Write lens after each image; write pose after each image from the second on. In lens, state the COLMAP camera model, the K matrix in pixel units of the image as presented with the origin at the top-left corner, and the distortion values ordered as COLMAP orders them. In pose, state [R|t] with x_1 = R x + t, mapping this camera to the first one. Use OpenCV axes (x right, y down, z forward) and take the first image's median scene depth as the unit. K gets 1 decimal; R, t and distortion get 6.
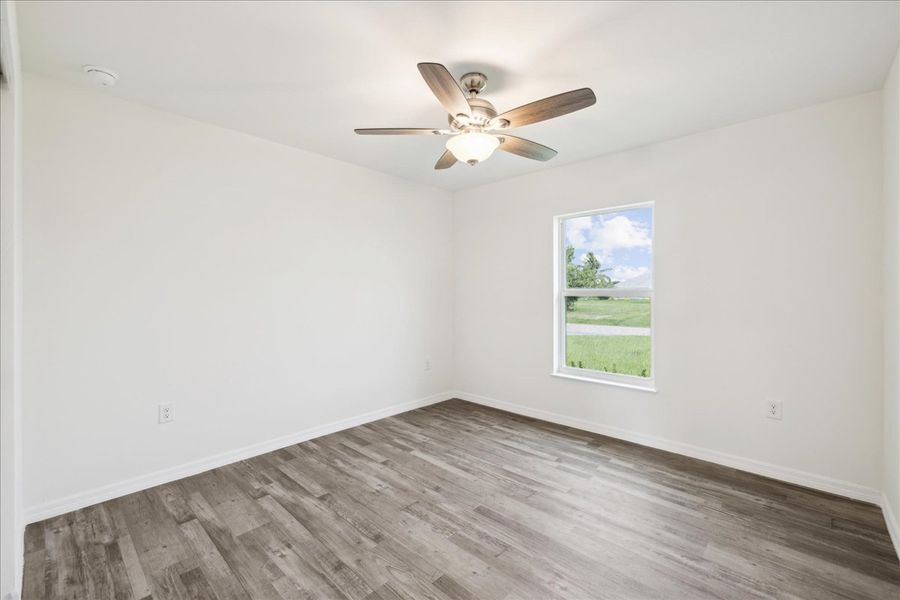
lens RADIAL K [[384.9, 0, 448.7], [0, 384.9, 297.2], [0, 0, 1]] dist [0.002391, 0.000322]
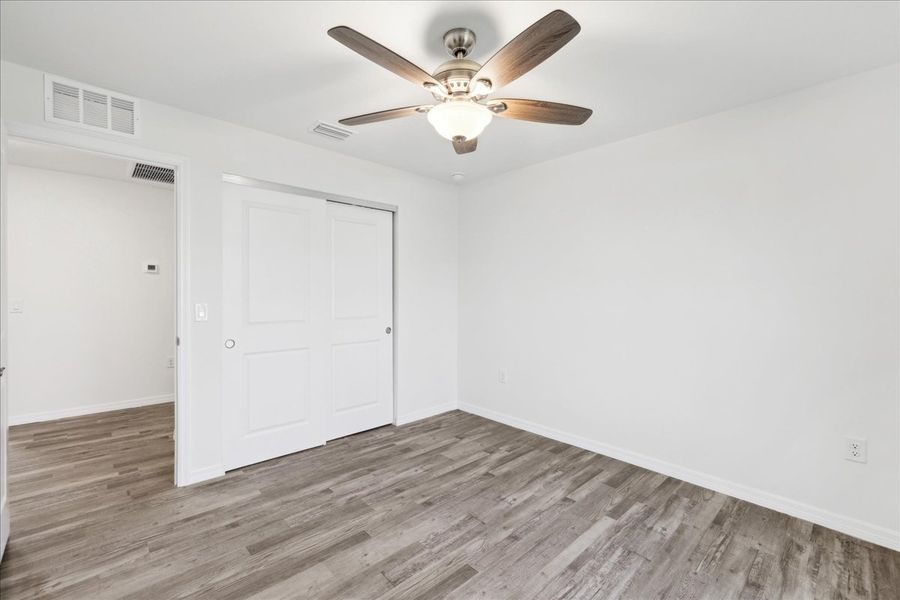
lens RADIAL K [[384.9, 0, 448.8], [0, 384.9, 297.5], [0, 0, 1]] dist [0.002391, 0.000322]
pose [[-0.065340, 0.009575, -0.997817, 0.787301], [-0.020701, 0.999726, 0.010949, -0.020105], [0.997648, 0.021371, -0.065124, 0.896981]]
